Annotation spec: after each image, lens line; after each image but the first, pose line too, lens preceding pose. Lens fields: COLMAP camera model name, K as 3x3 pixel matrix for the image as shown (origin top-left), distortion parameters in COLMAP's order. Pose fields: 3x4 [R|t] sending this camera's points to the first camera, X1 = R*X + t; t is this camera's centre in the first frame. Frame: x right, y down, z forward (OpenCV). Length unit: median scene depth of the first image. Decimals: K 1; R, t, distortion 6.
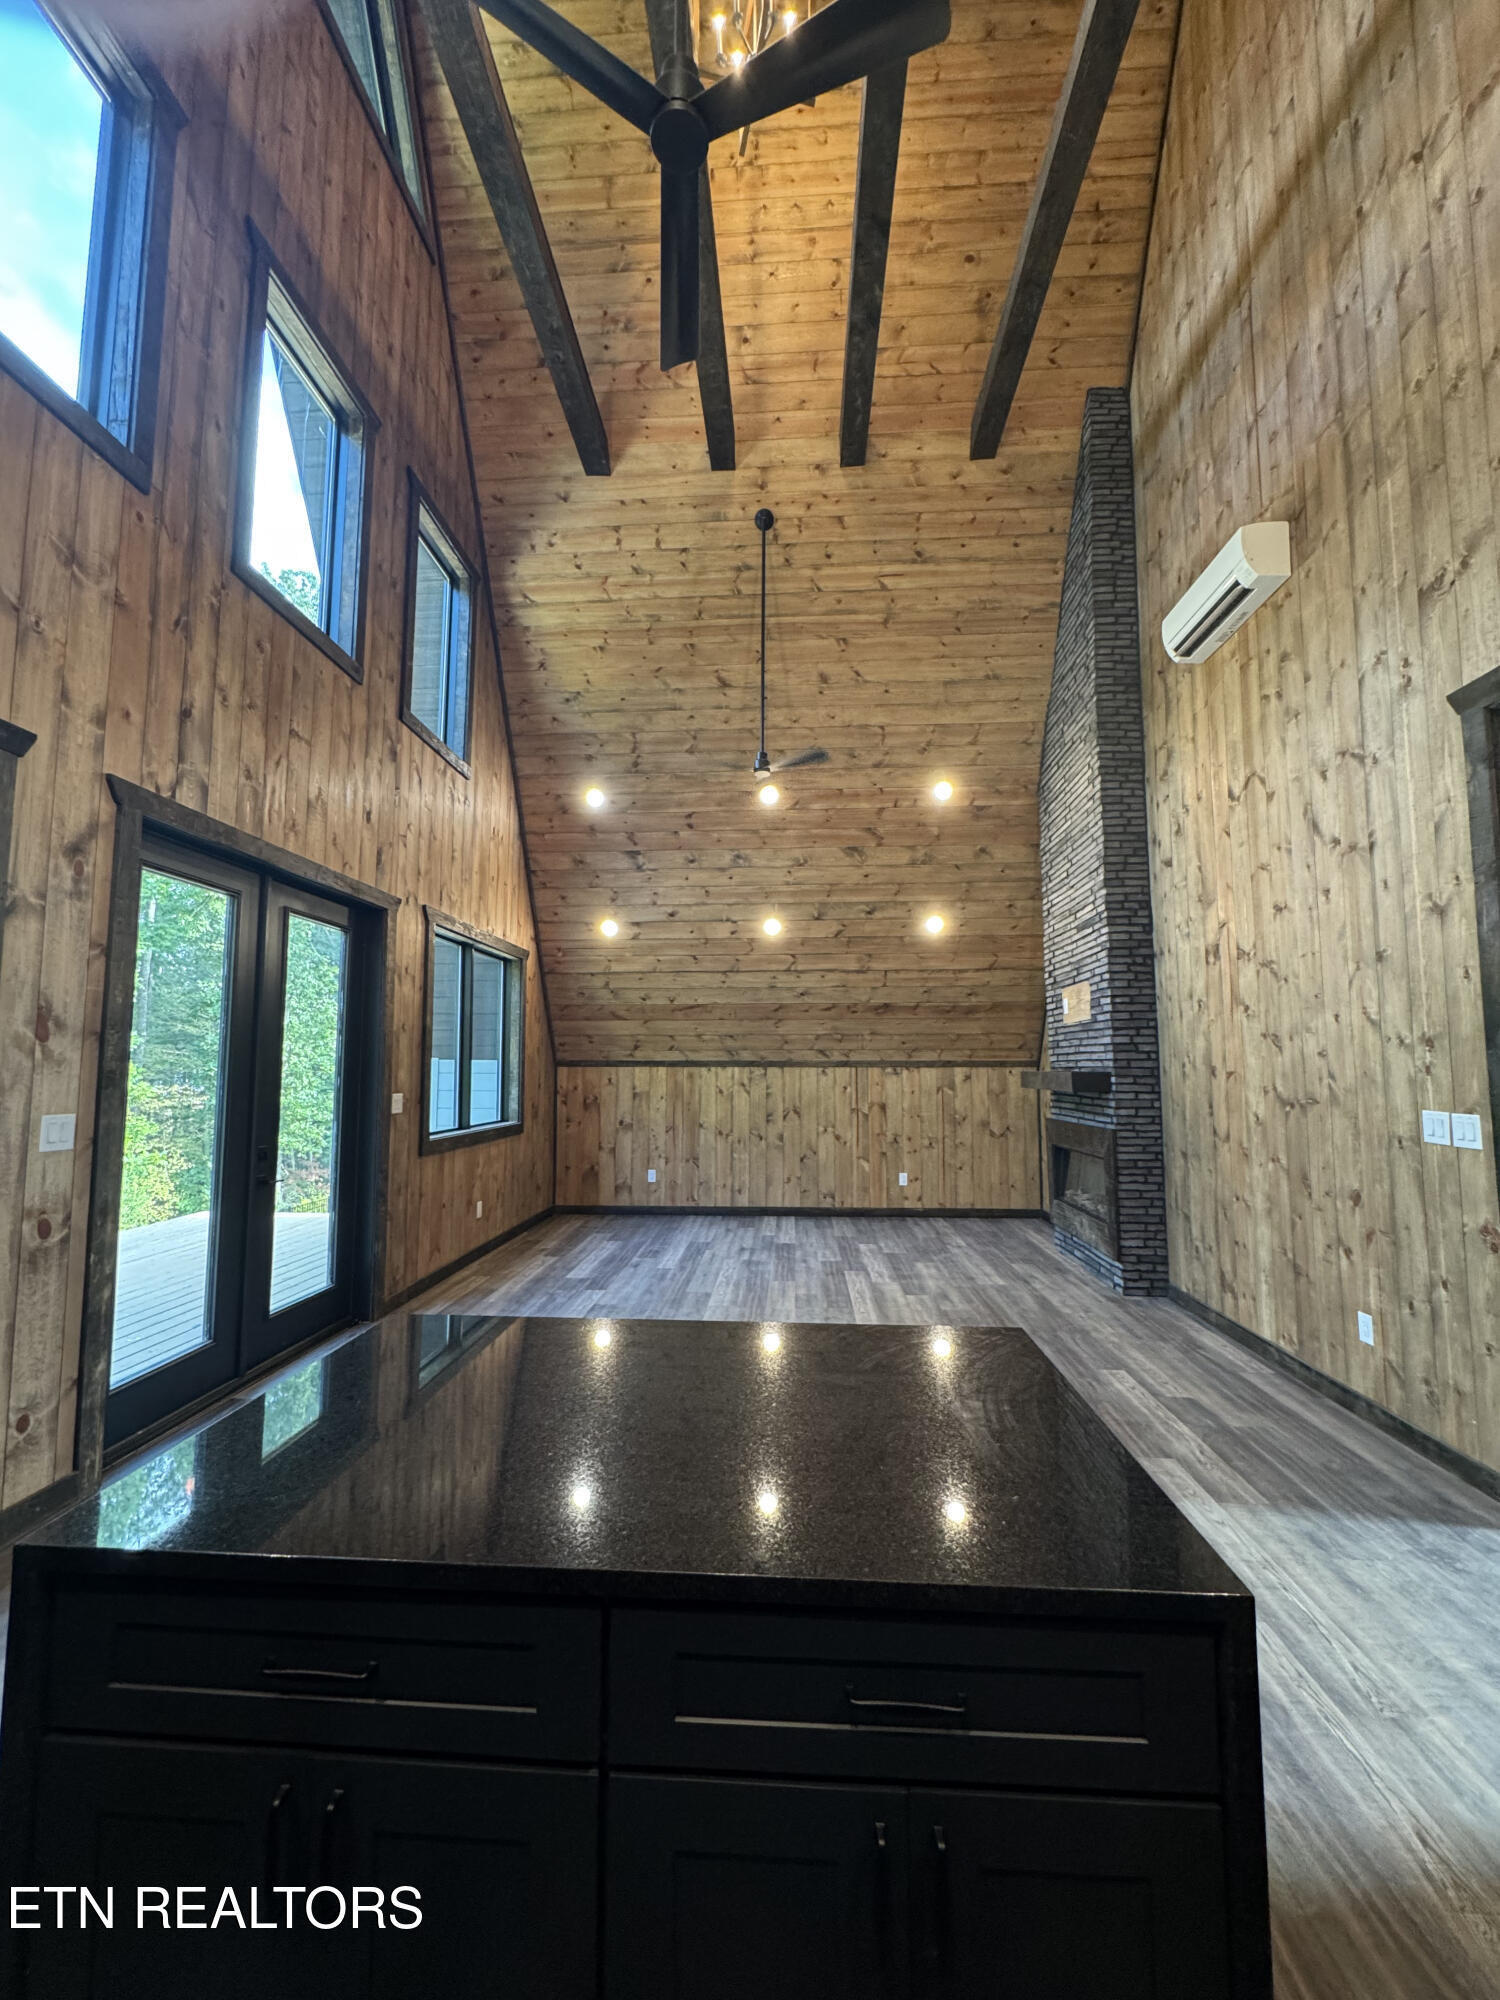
lens RADIAL K [[798.6, 0, 749.7], [0, 798.6, 998.7], [0, 0, 1]] dist [-0.000917, 0.000294]
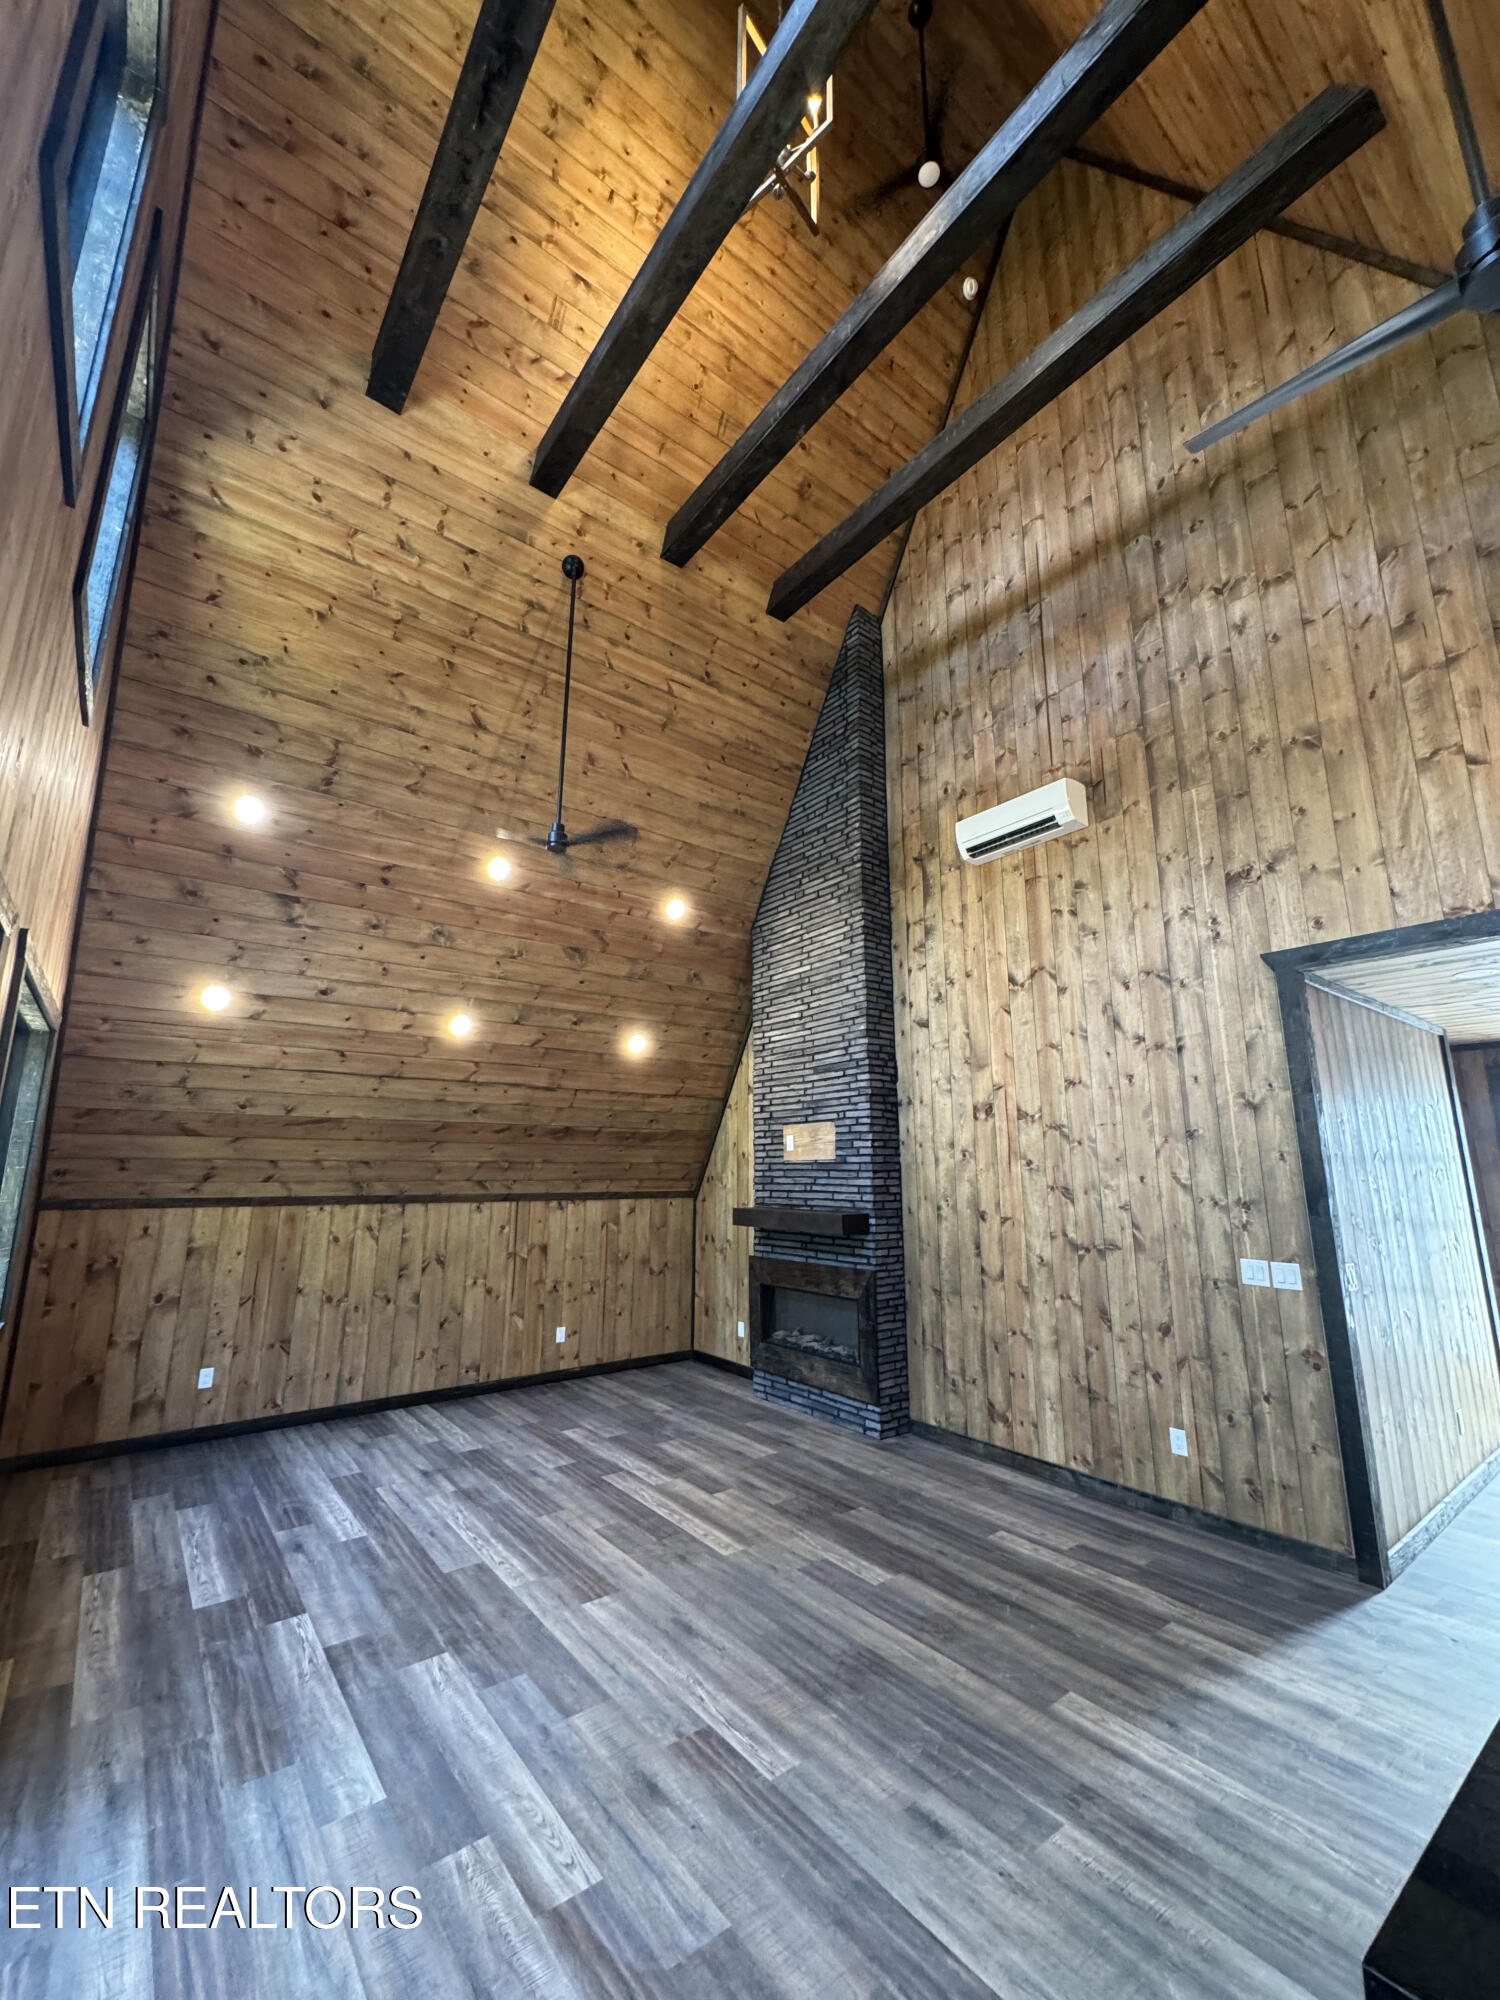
lens RADIAL K [[798.6, 0, 750.5], [0, 798.6, 998.6], [0, 0, 1]] dist [-0.000917, 0.000294]
pose [[0.753282, 0.140995, 0.642407, -0.340349], [-0.059350, 0.987338, -0.147107, -0.020836], [-0.655014, 0.072686, 0.752112, 0.263673]]
